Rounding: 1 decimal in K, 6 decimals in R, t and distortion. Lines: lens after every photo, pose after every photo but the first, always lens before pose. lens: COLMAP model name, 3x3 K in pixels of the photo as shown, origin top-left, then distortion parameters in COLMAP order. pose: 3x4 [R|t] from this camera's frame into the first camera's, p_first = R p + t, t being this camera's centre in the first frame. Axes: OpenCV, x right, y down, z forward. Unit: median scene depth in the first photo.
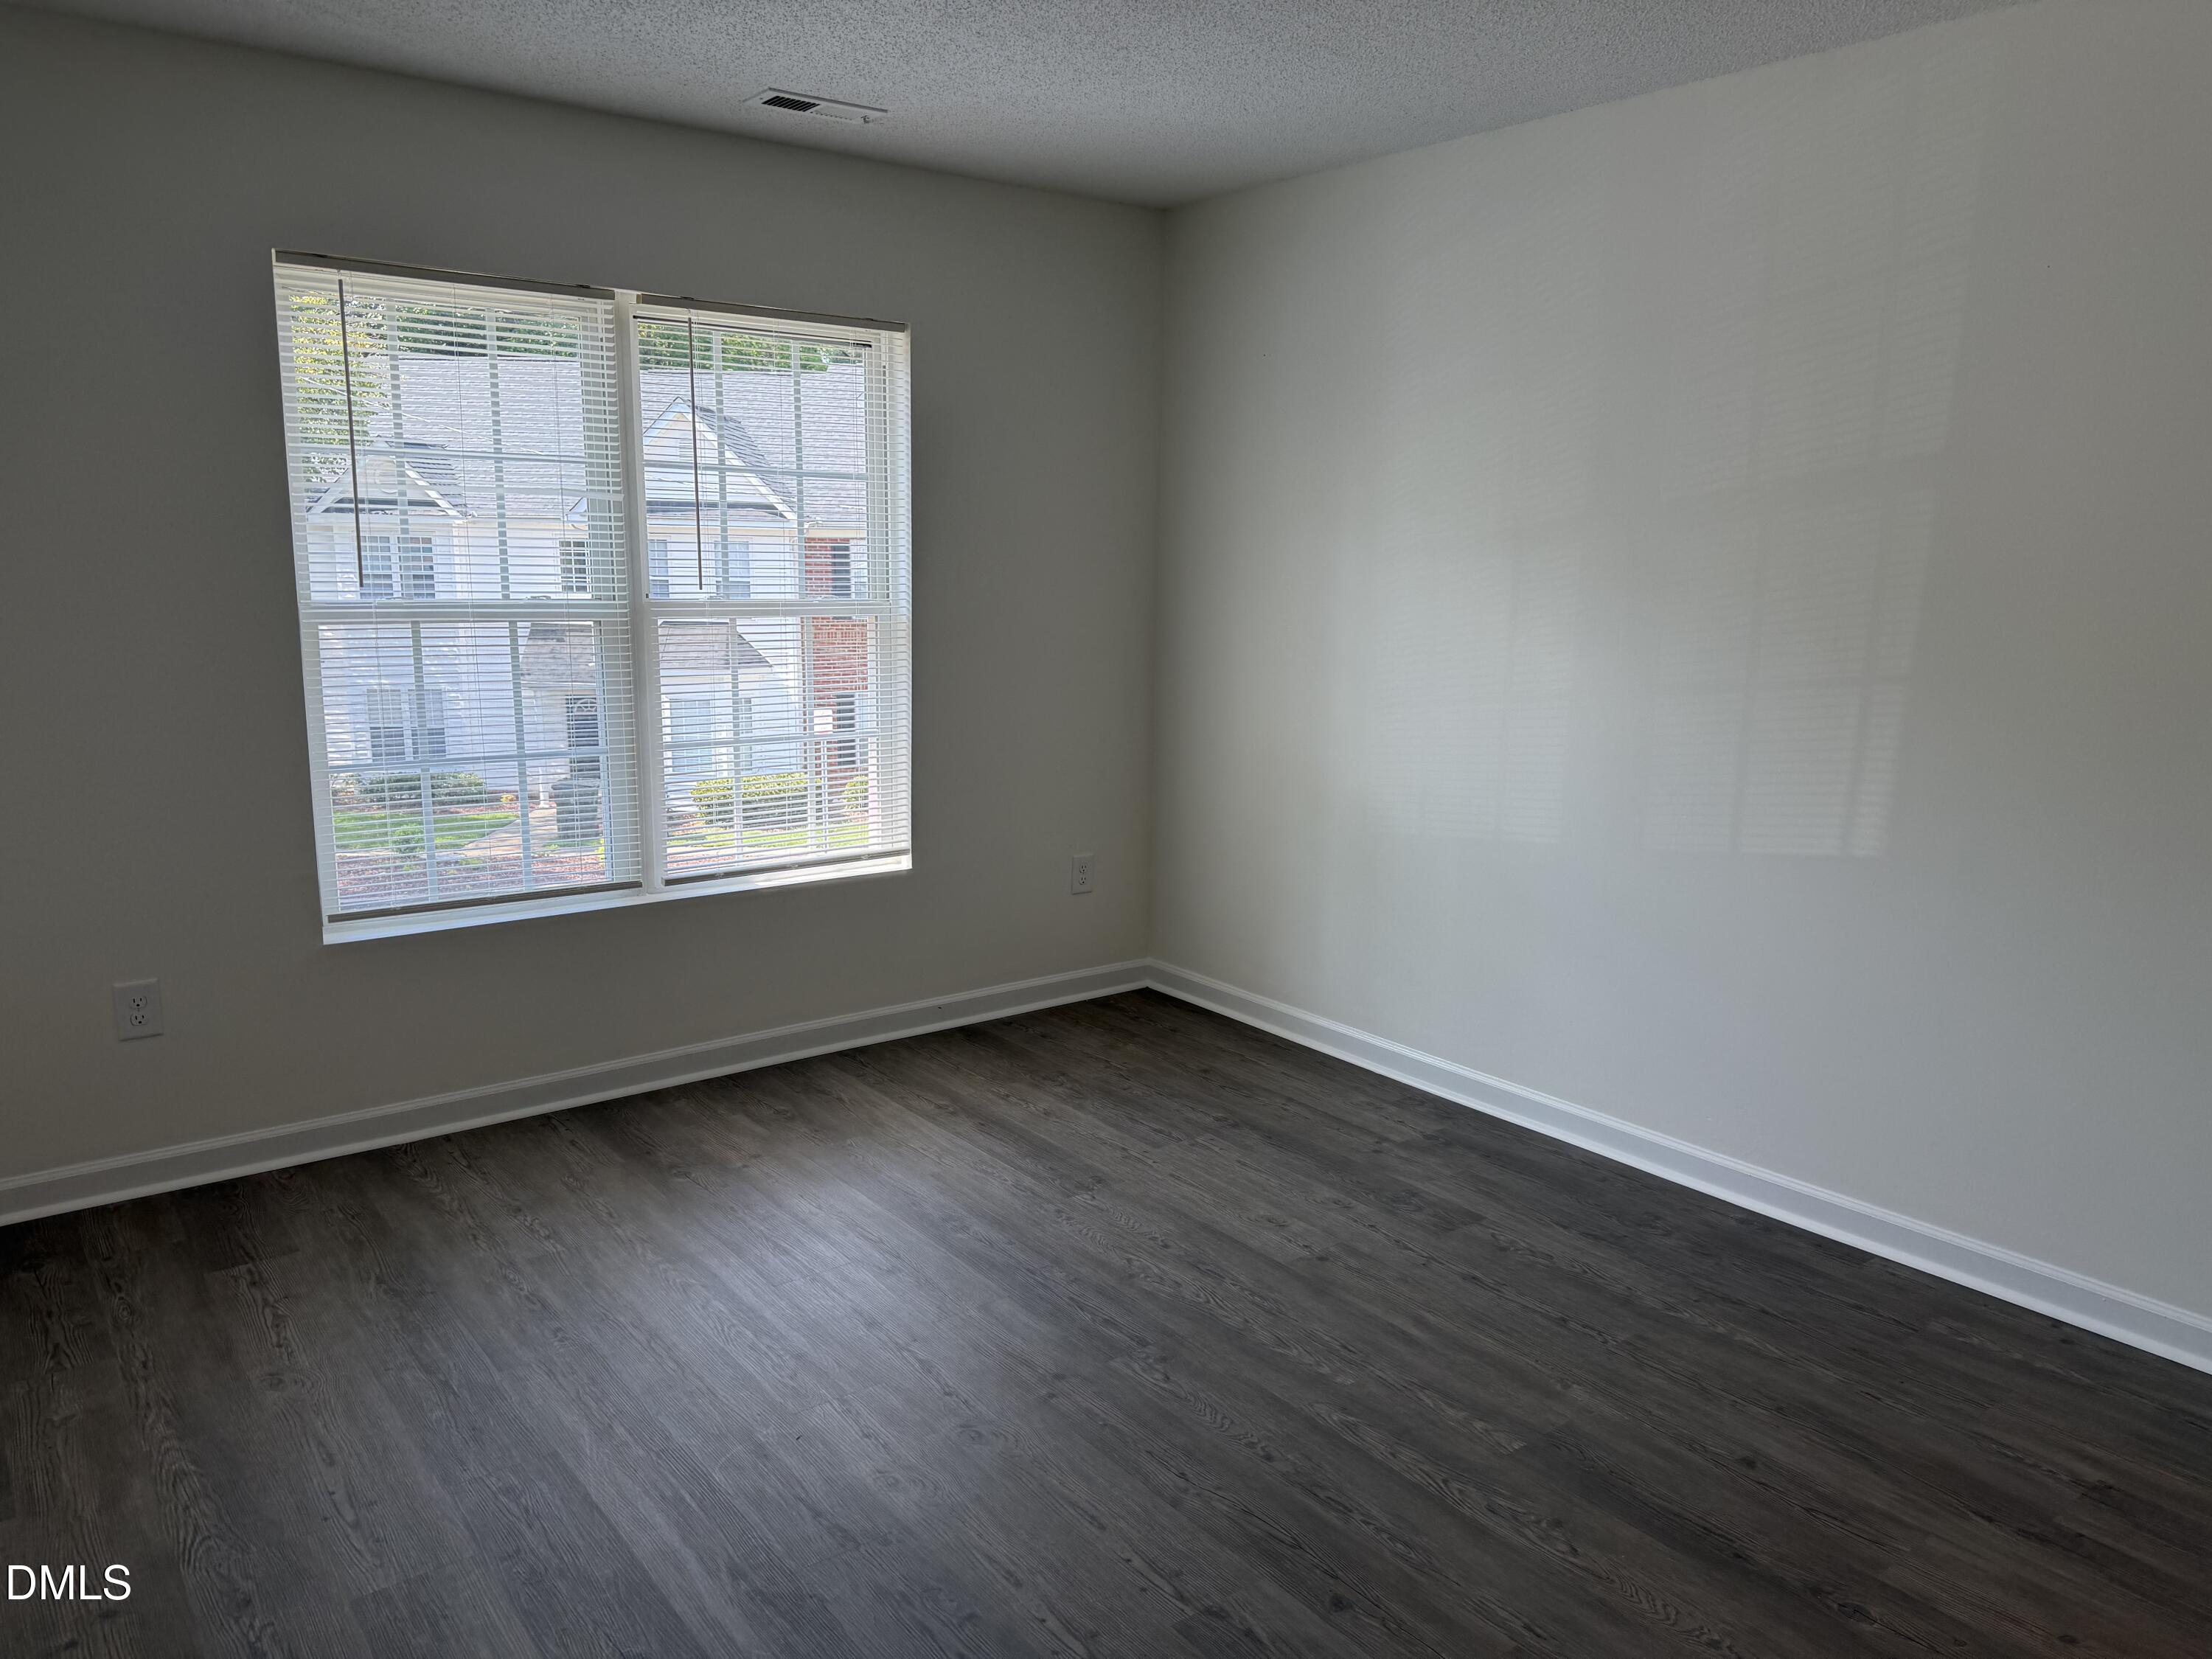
lens RADIAL K [[1582.4, 0, 1112.4], [0, 1582.4, 841.8], [0, 0, 1]] dist [0.039615, -0.043527]
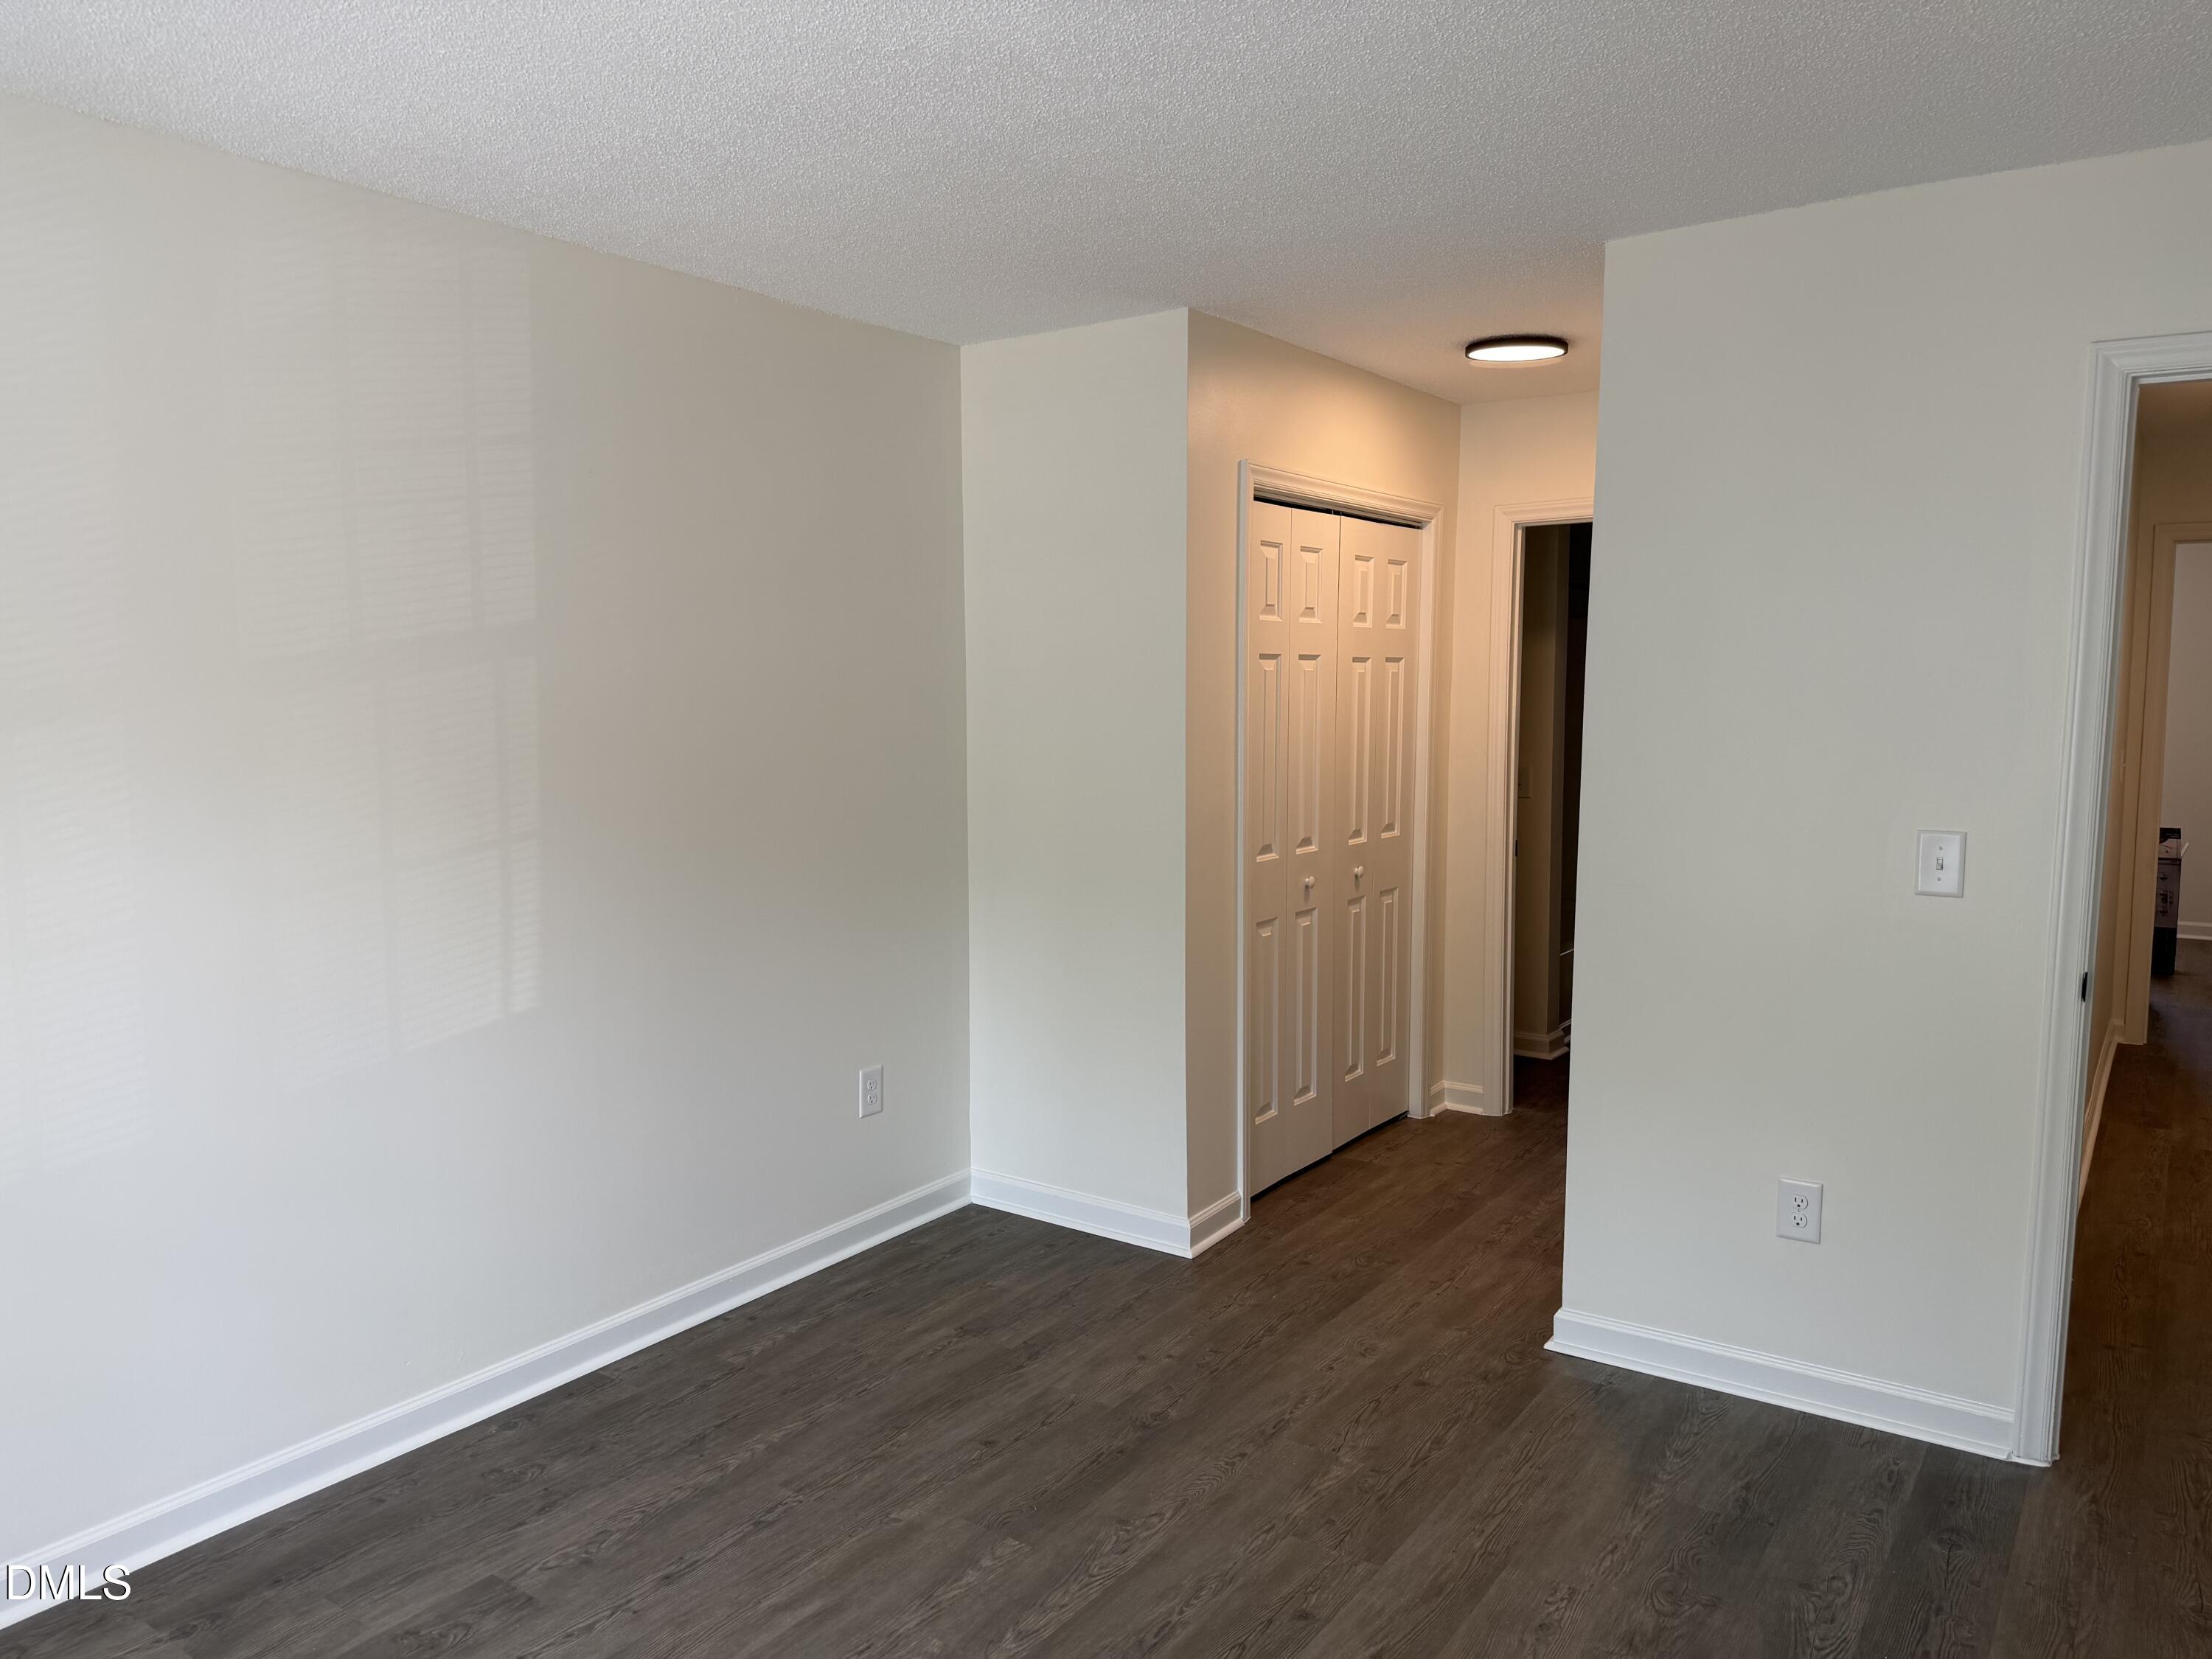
lens RADIAL K [[1572.3, 0, 1086.5], [0, 1572.3, 823.1], [0, 0, 1]] dist [0.118156, -0.155335]
pose [[-0.293914, -0.101897, 0.950385, -0.771568], [0.173931, 0.971999, 0.158004, -0.268750], [-0.939874, 0.211741, -0.267961, 1.183750]]
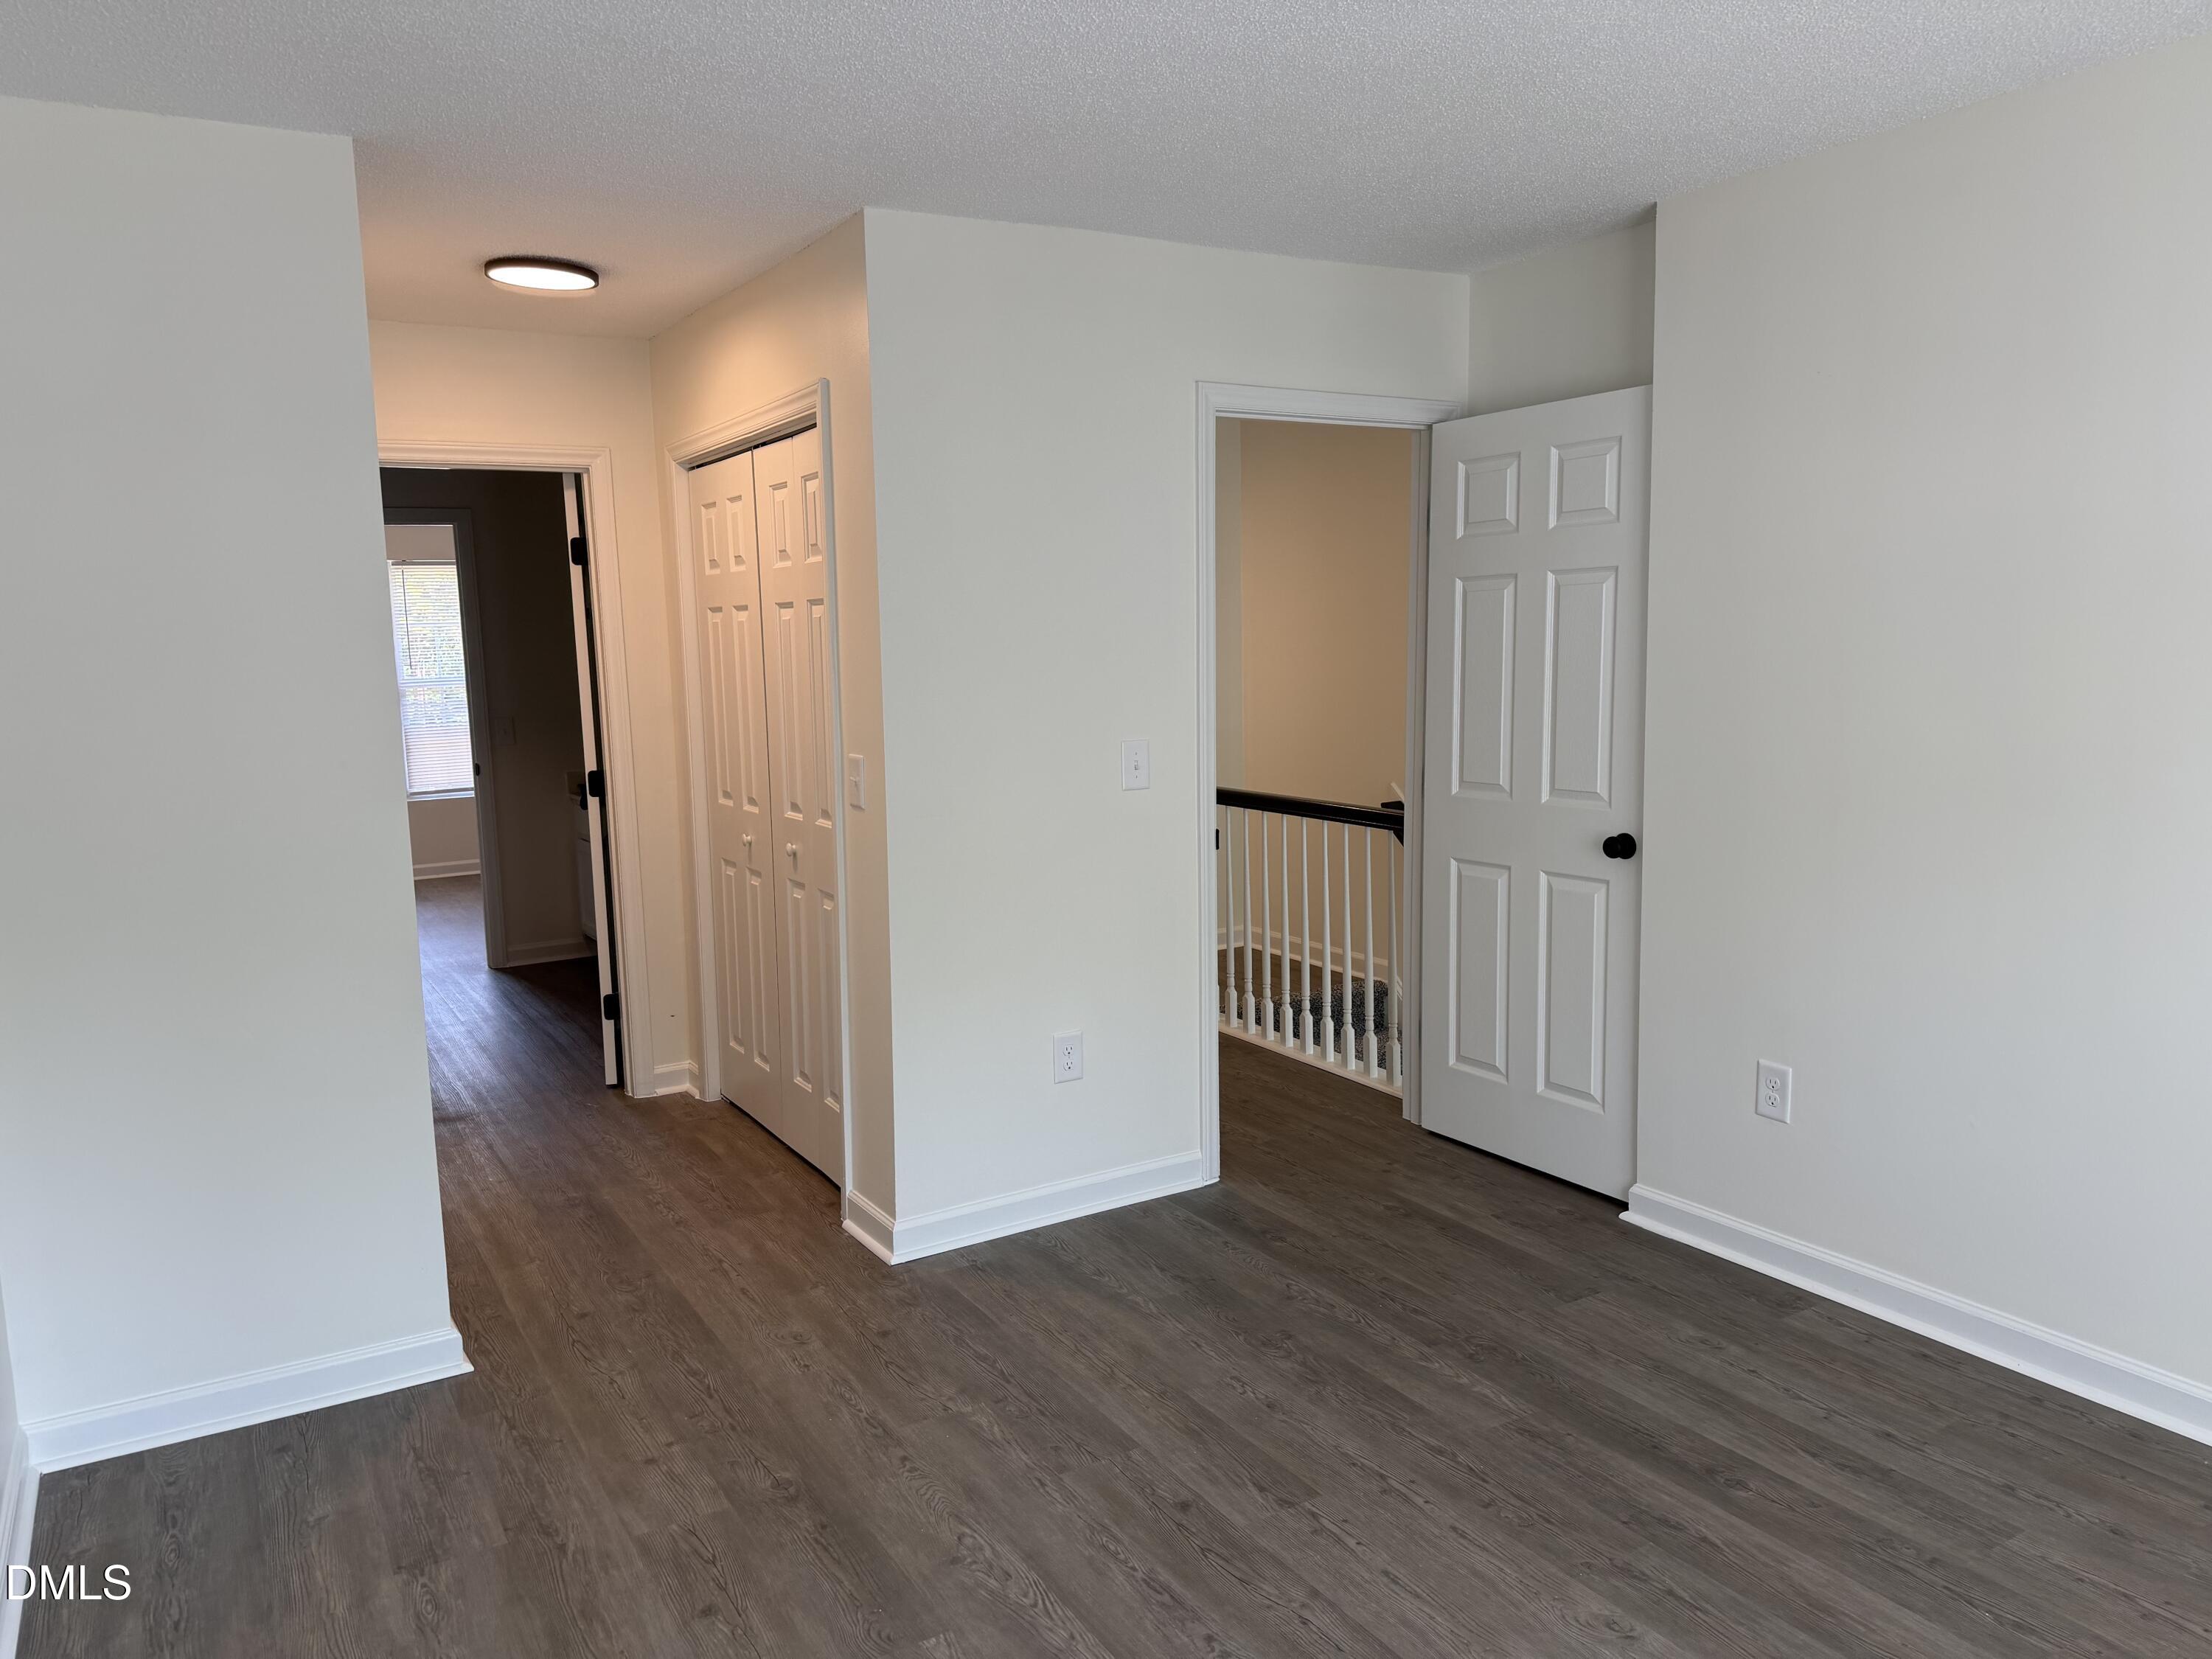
lens RADIAL K [[1571.4, 0, 1106.0], [0, 1571.4, 829.5], [0, 0, 1]] dist [0.041831, -0.048677]
pose [[-0.992110, -0.001487, 0.125363, 0.044119], [0.037346, 0.951032, 0.306829, -0.347216], [-0.119680, 0.309090, -0.943472, 1.759742]]
